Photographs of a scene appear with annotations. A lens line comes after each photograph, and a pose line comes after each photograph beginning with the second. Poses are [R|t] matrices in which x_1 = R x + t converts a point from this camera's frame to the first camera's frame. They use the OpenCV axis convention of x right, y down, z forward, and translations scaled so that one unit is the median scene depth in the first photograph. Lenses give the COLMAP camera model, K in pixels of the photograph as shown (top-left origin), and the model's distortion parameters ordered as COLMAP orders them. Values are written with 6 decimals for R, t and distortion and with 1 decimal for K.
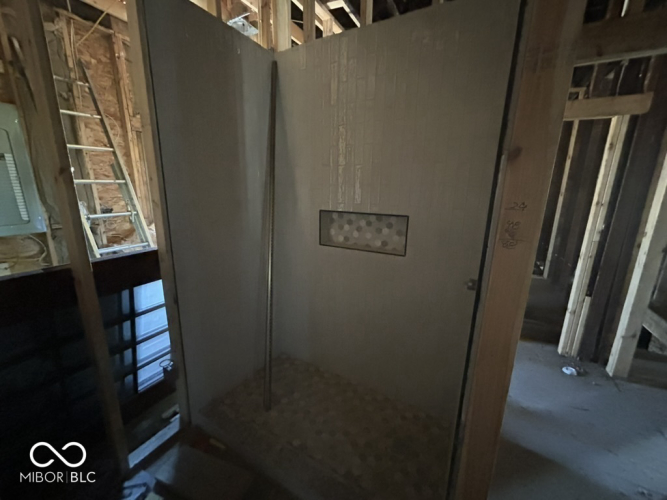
lens RADIAL K [[269.4, 0, 332.7], [0, 269.4, 249.4], [0, 0, 1]] dist [-0.002901, 0.001148]
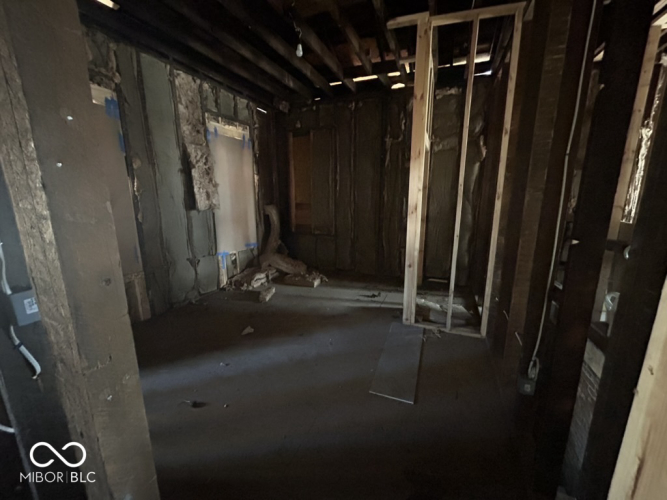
lens RADIAL K [[269.4, 0, 334.1], [0, 269.4, 248.9], [0, 0, 1]] dist [-0.002901, 0.001148]
pose [[0.988816, -0.049016, 0.140854, 0.404881], [0.052703, 0.998355, -0.022570, -0.094353], [-0.139516, 0.029741, 0.989773, 0.468993]]
